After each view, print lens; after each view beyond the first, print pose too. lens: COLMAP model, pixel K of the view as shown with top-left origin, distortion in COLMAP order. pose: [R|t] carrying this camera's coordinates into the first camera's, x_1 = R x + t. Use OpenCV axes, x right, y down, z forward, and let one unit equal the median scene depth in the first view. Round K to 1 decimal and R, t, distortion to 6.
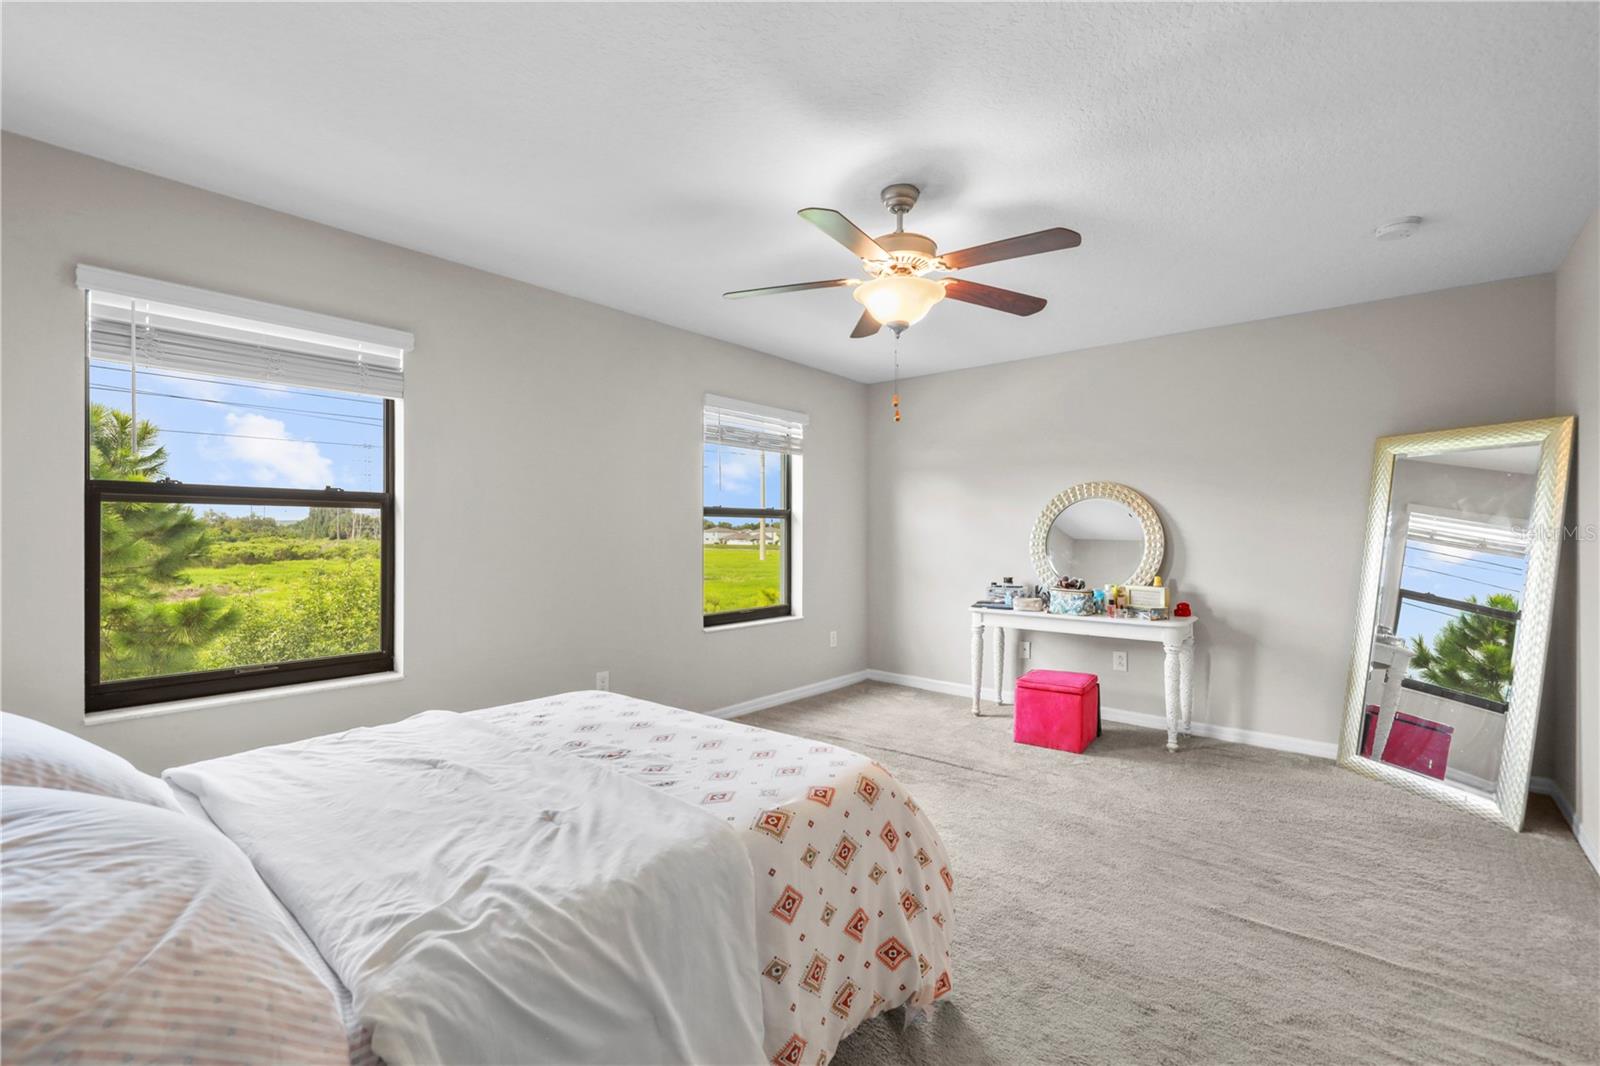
lens RADIAL K [[683.1, 0, 800.0], [0, 683.1, 533.0], [0, 0, 1]] dist [0.003160, 0.000067]
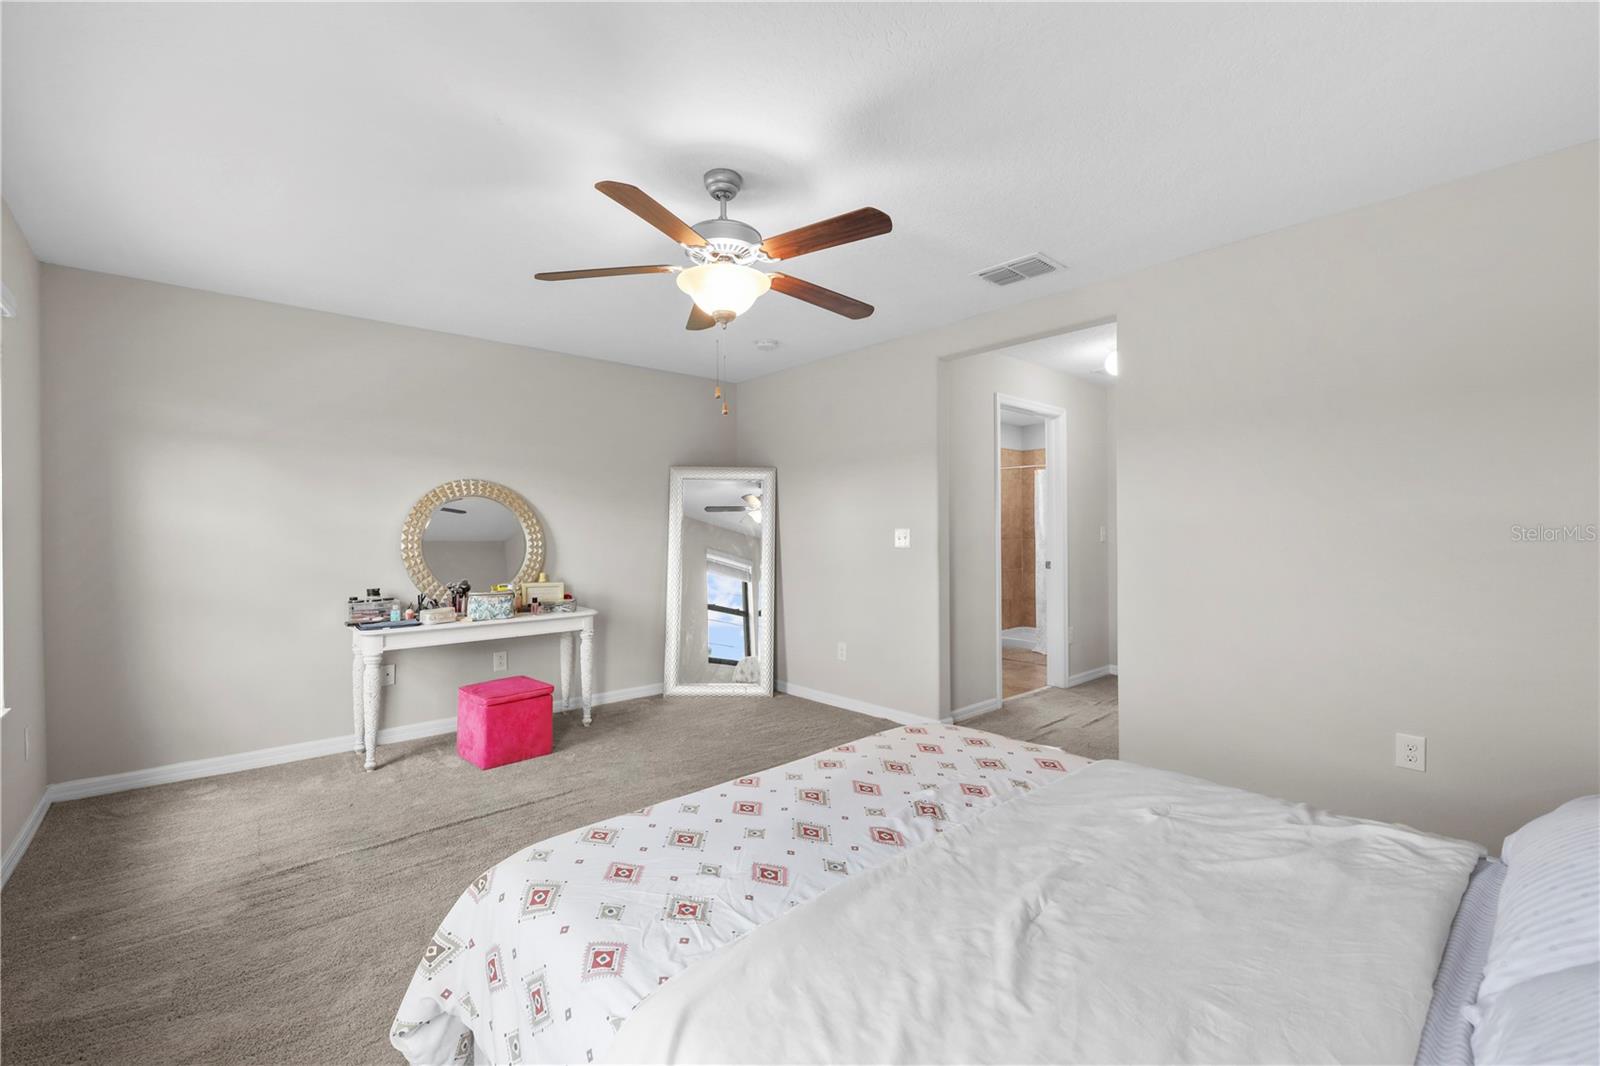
lens RADIAL K [[678.9, 0, 793.1], [0, 678.9, 534.7], [0, 0, 1]] dist [0.000305, -0.000190]
pose [[0.154385, -0.008022, 0.987978, -0.573384], [0.007451, 0.999948, 0.006955, -0.000439], [-0.987983, 0.006288, 0.154437, 0.555532]]
